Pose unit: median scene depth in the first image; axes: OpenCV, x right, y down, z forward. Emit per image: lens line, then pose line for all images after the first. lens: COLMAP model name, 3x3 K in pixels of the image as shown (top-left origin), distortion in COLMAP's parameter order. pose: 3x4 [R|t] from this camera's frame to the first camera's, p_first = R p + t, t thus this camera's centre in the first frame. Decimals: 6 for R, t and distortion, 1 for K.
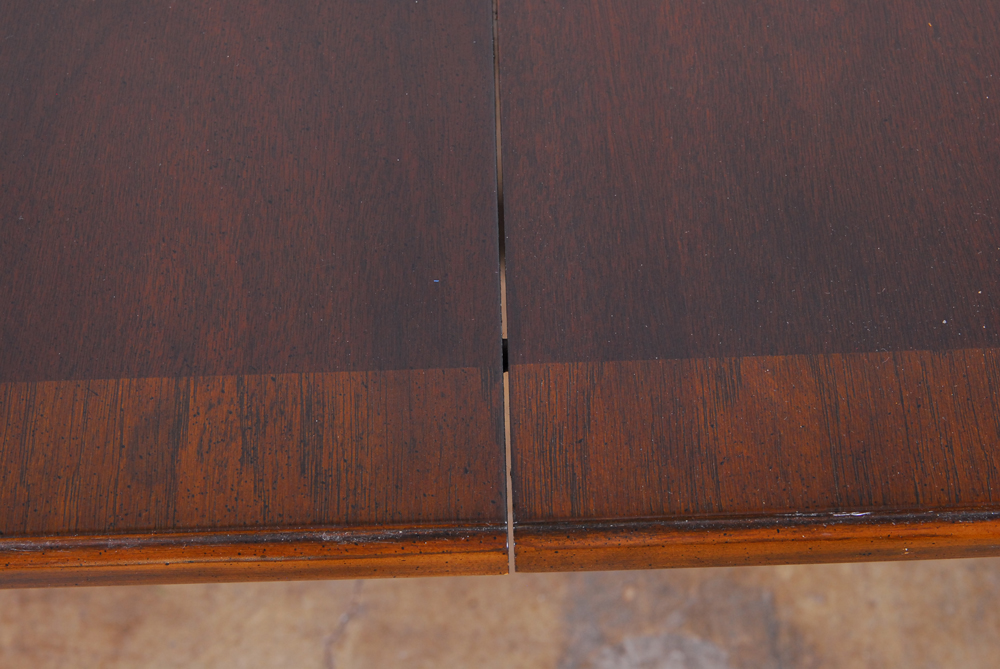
lens RADIAL K [[1986.1, 0, 495.3], [0, 1986.1, 335.9], [0, 0, 1]] dist [-0.013128, 0.000000]
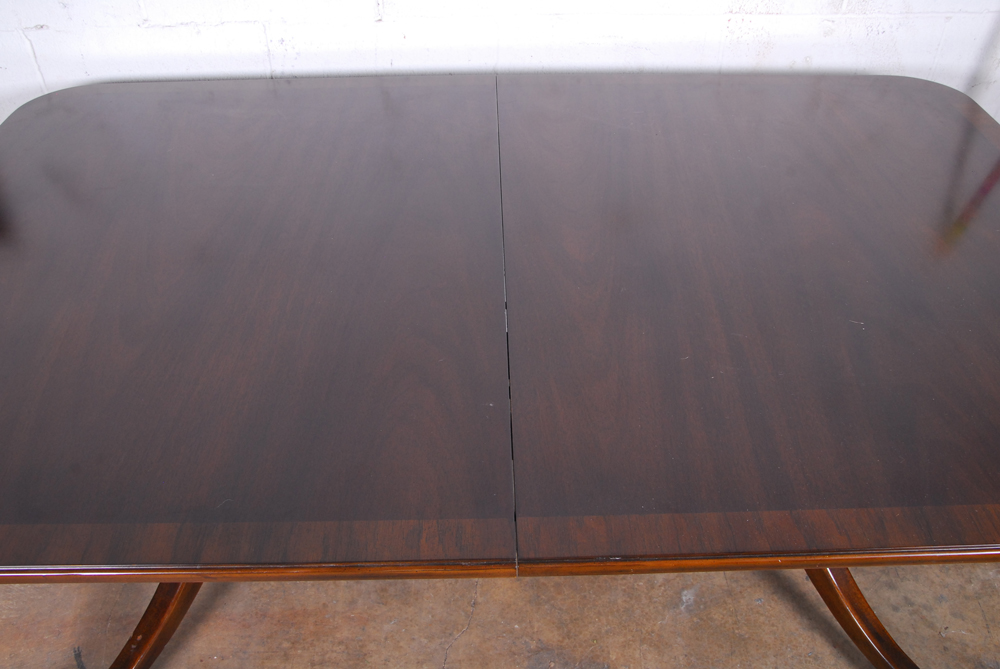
lens RADIAL K [[934.0, 0, 486.7], [0, 934.0, 331.2], [0, 0, 1]] dist [-0.057526, 0.000000]
pose [[0.999864, 0.015577, -0.005347, -0.042198], [-0.016465, 0.952683, -0.303518, 0.204611], [0.000366, 0.303565, 0.952811, -0.654564]]
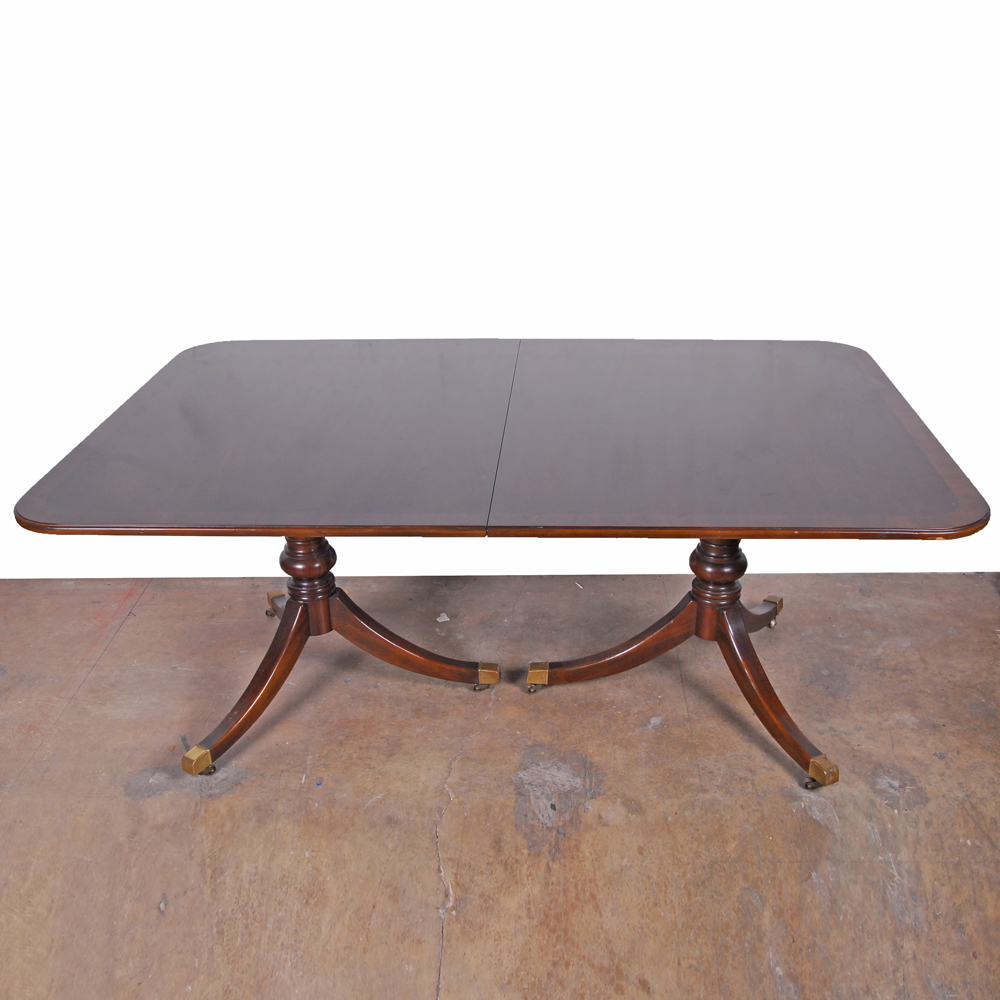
lens RADIAL K [[1293.5, 0, 499.9], [0, 1293.5, 498.9], [0, 0, 1]] dist [-0.073166, 0.000000]
pose [[0.995369, 0.033124, -0.090245, 0.248111], [-0.076925, 0.837452, -0.541070, 1.495736], [0.057654, 0.545506, 0.836121, -1.815442]]
